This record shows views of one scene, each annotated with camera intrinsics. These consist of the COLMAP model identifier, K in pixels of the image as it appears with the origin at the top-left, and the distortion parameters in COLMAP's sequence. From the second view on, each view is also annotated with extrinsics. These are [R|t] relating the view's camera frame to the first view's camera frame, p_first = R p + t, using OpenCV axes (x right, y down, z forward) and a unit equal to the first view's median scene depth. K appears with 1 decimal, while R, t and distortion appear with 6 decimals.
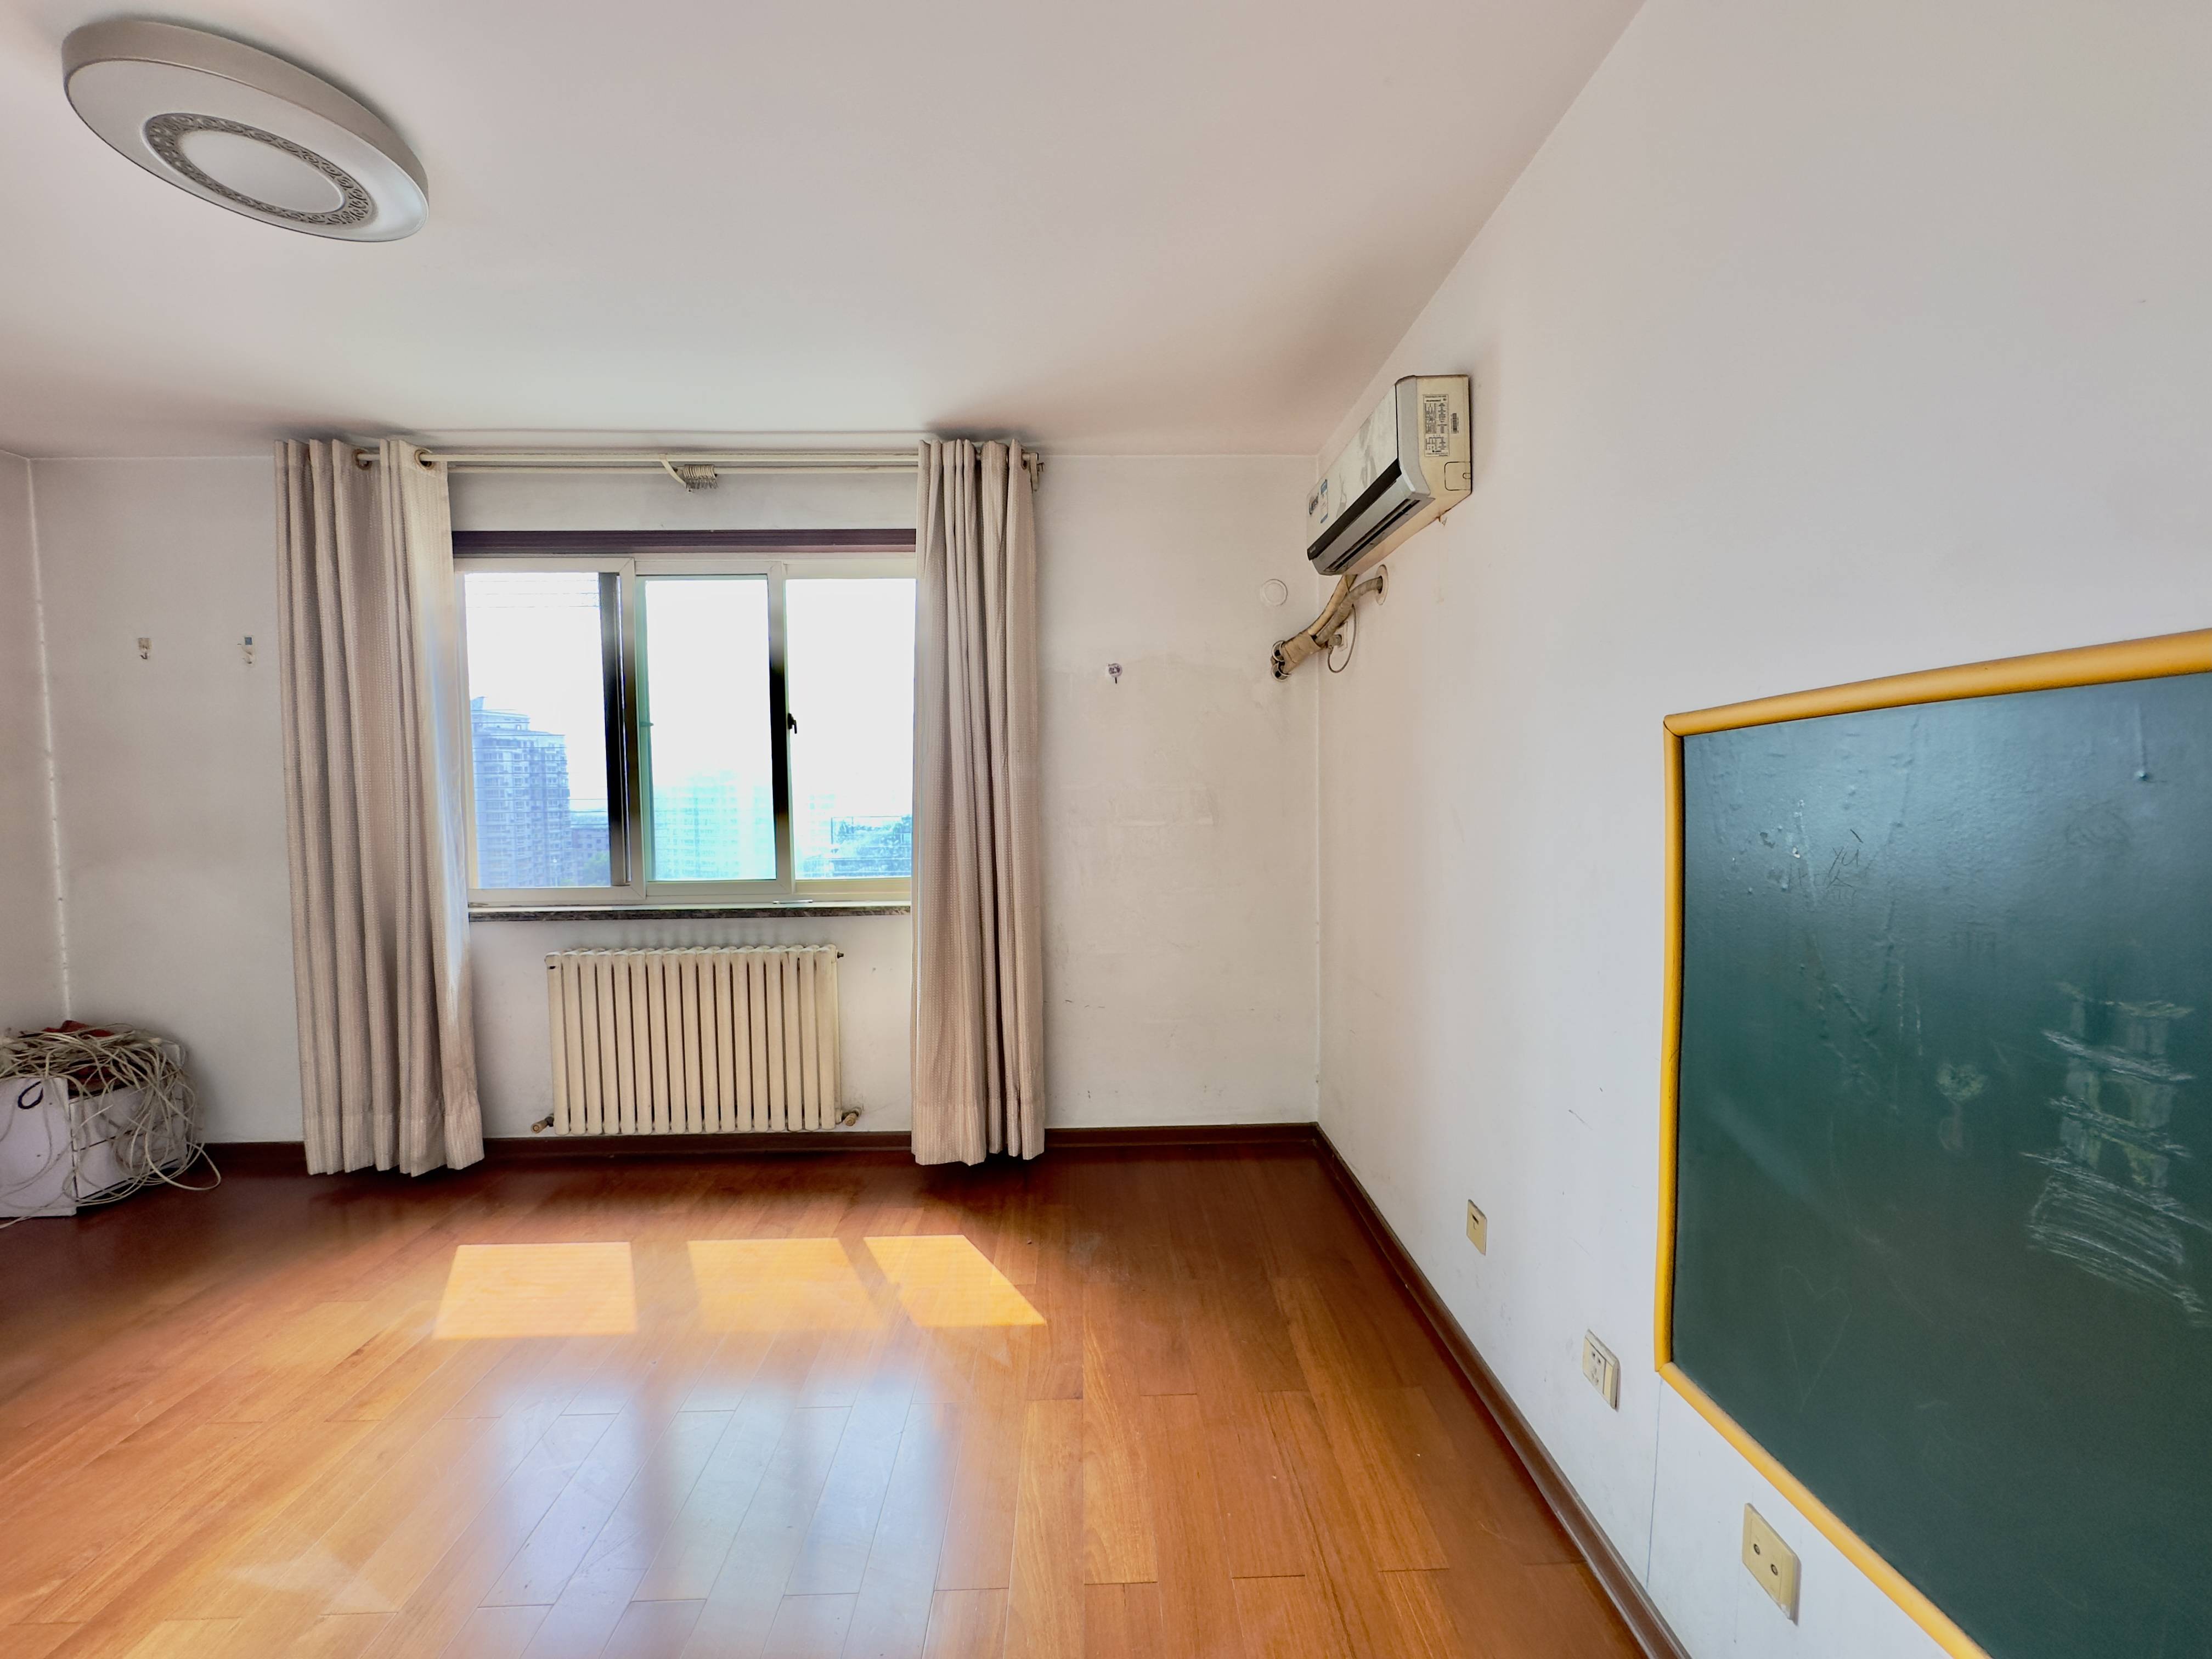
lens RADIAL K [[886.3, 0, 1107.7], [0, 886.3, 828.9], [0, 0, 1]] dist [0.000051, 0.000568]
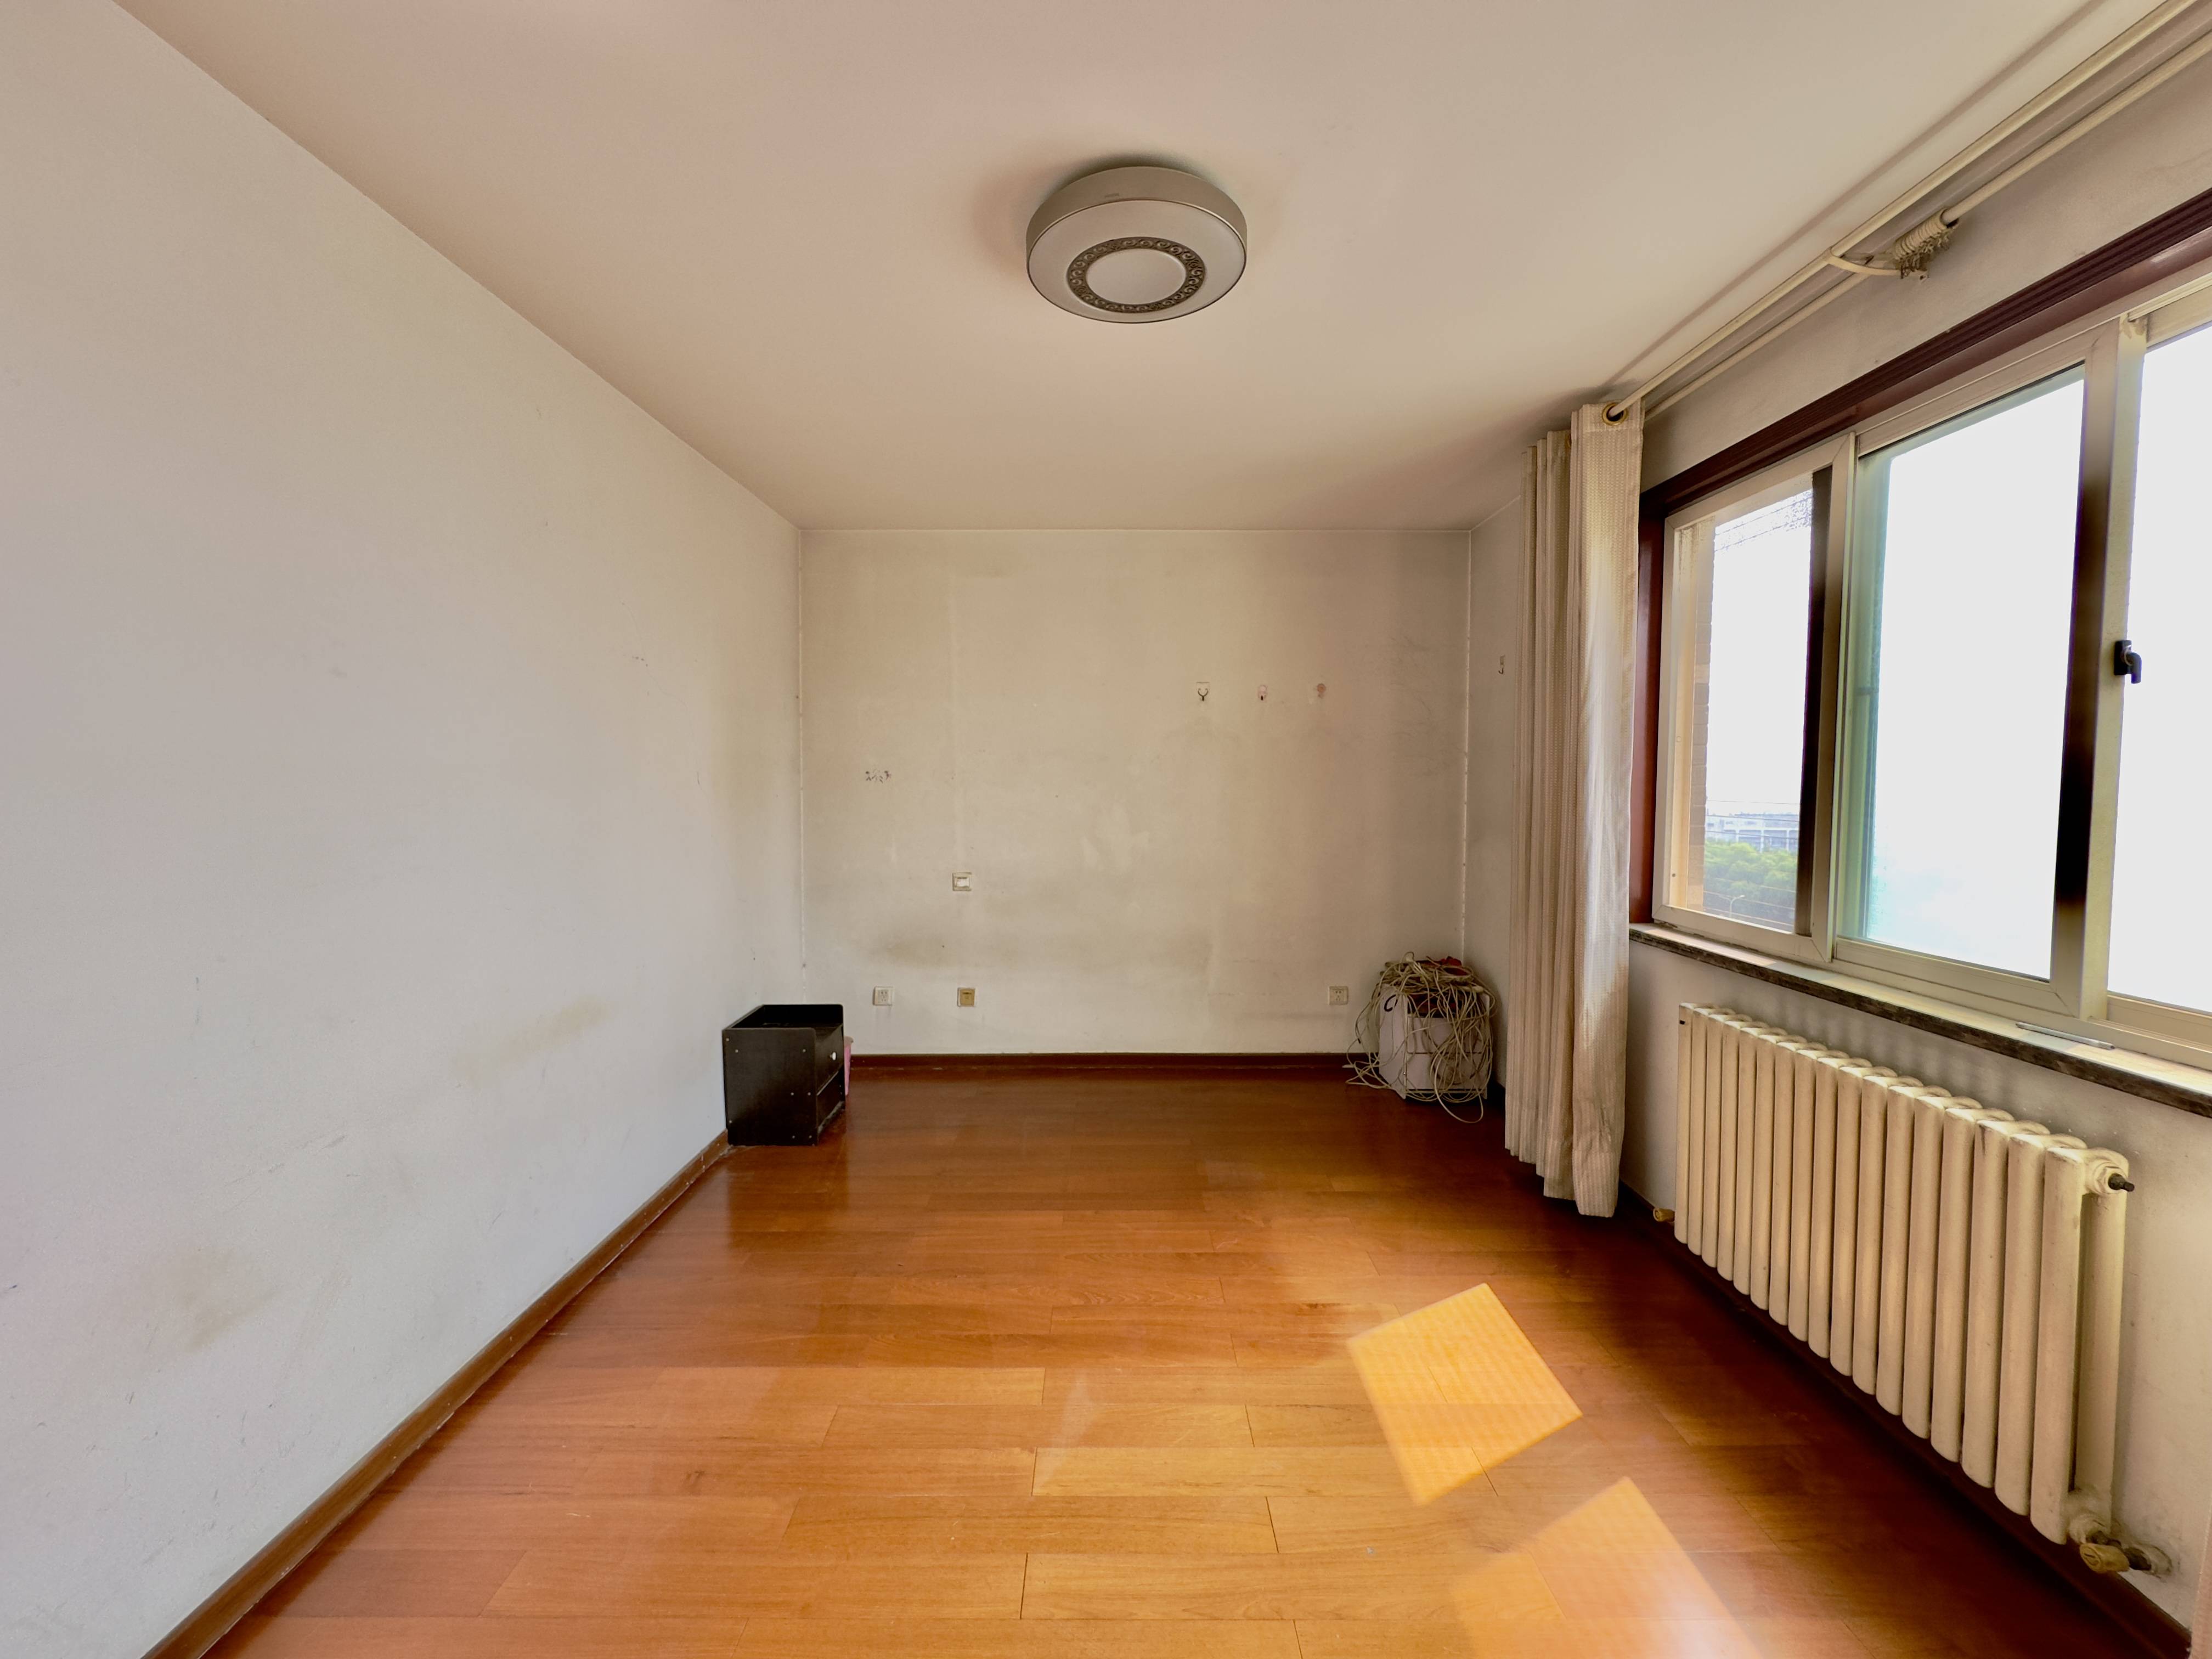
lens RADIAL K [[886.3, 0, 1106.7], [0, 886.3, 828.6], [0, 0, 1]] dist [0.000051, 0.000568]
pose [[-0.033747, 0.069260, -0.997028, 0.148061], [-0.046765, 0.996394, 0.070799, -0.043202], [0.998336, 0.049016, -0.030386, 0.523082]]
